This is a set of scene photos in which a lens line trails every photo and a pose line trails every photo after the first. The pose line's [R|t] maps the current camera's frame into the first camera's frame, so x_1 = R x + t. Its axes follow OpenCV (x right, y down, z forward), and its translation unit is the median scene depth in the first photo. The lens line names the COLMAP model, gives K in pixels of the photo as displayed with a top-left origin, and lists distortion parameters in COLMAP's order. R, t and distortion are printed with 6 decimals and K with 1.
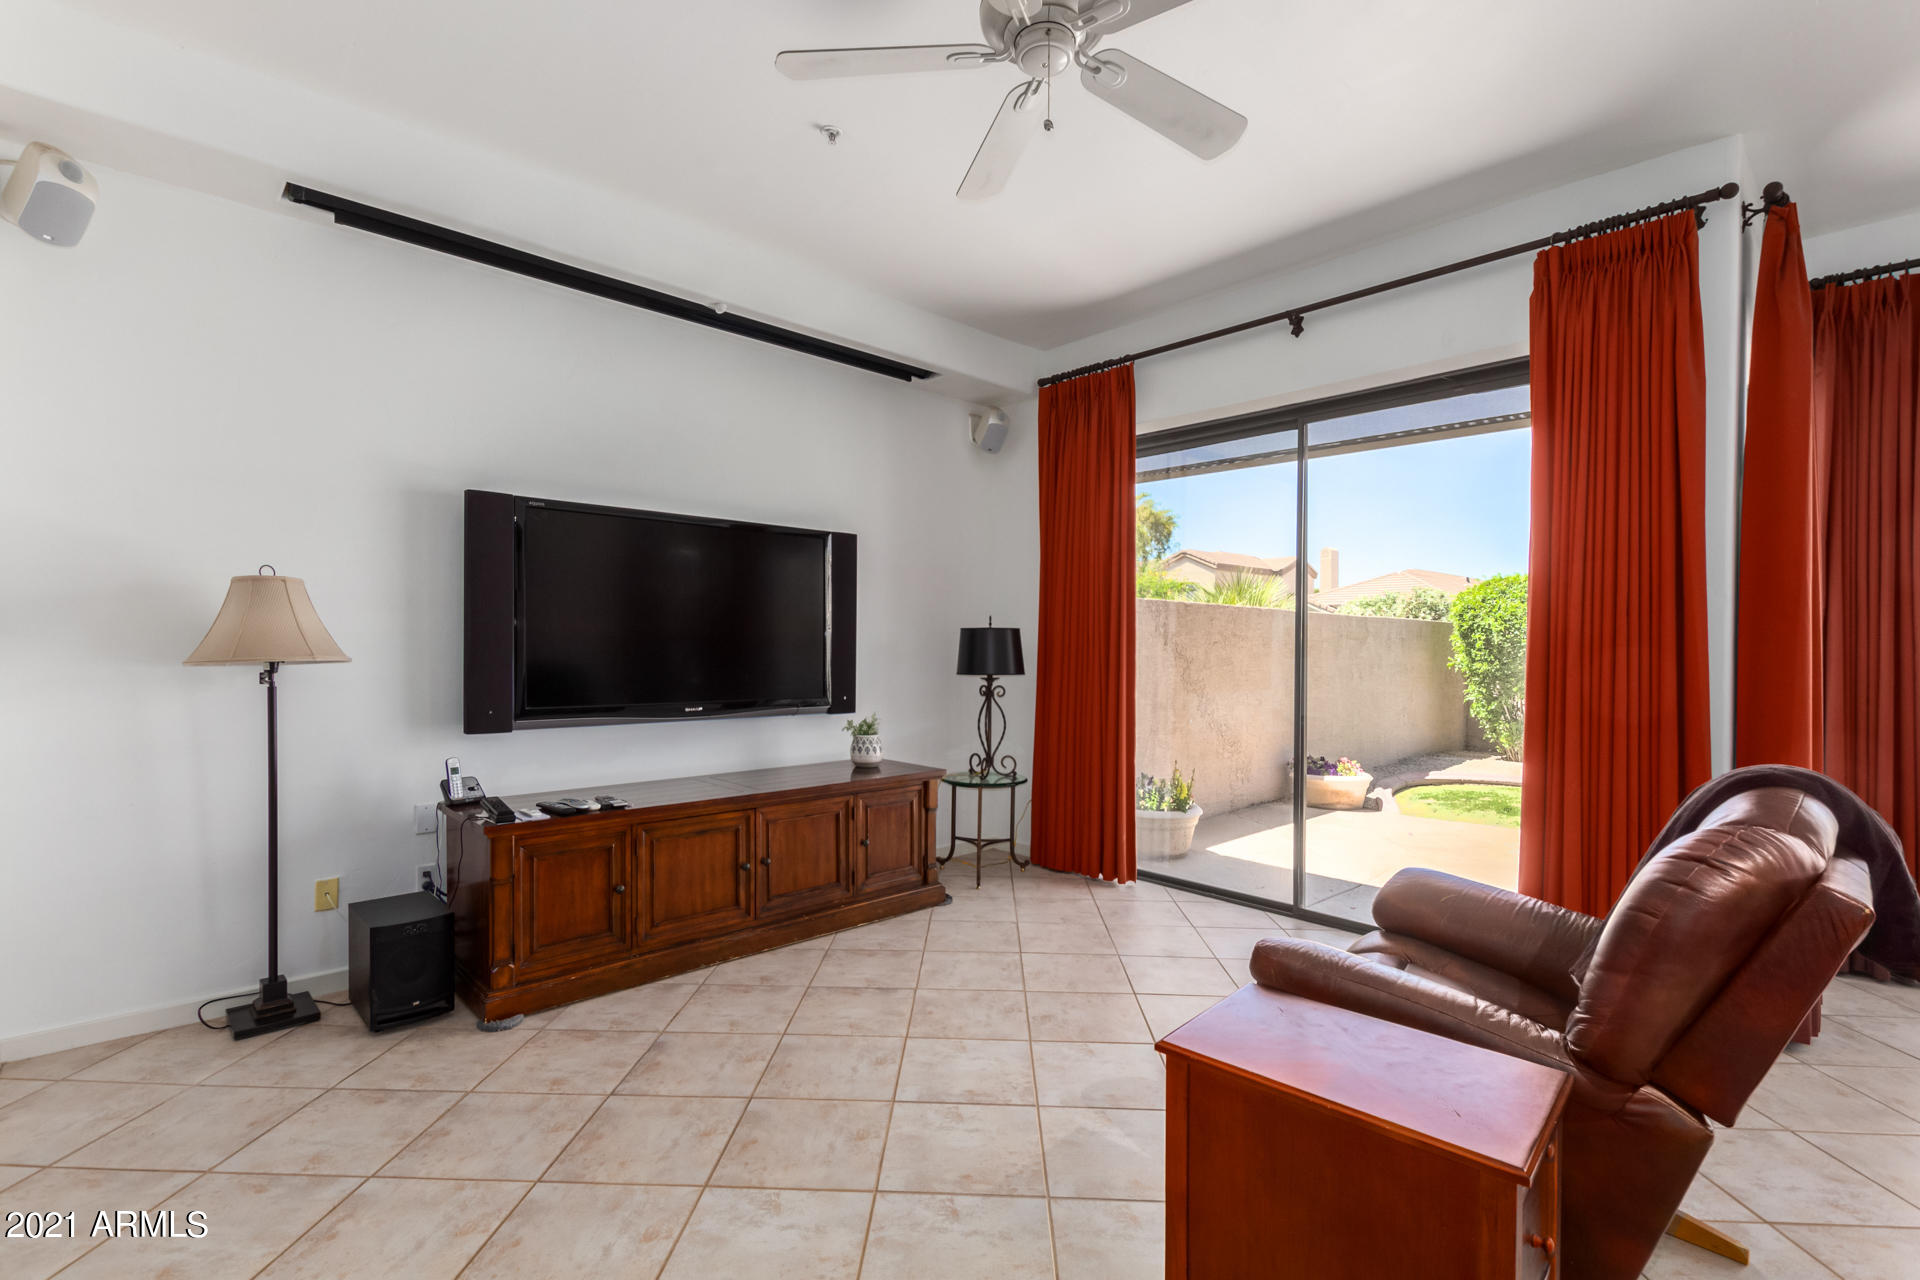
lens RADIAL K [[878.0, 0, 956.9], [0, 878.0, 650.0], [0, 0, 1]] dist [0.004205, -0.002489]
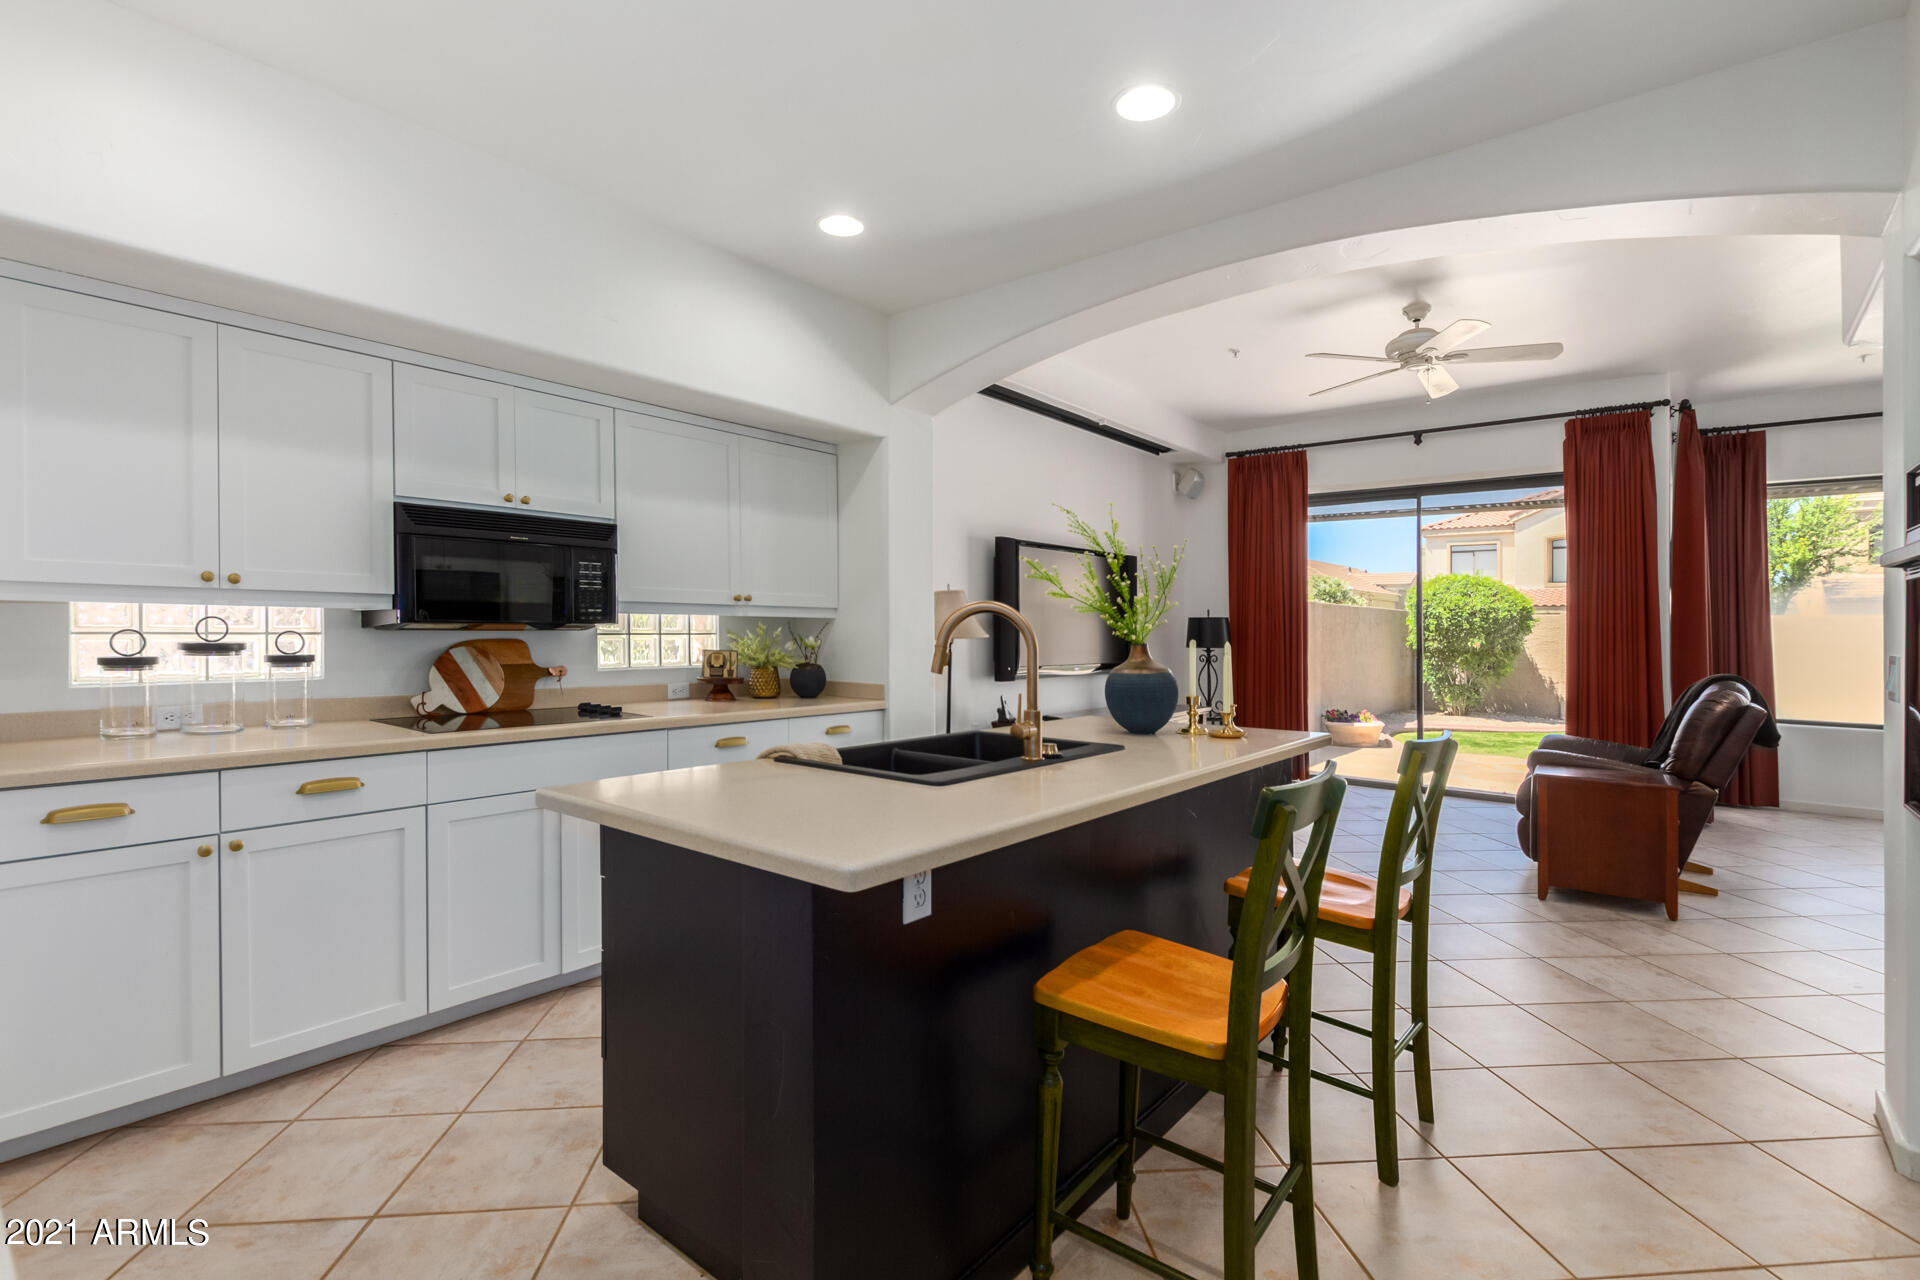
lens RADIAL K [[878.0, 0, 972.5], [0, 878.0, 612.7], [0, 0, 1]] dist [0.004205, -0.002489]
pose [[0.990259, 0.002673, 0.139215, -0.769465], [0.000539, 0.999735, -0.023025, 0.003556], [-0.139240, 0.022876, 0.989994, -0.602086]]
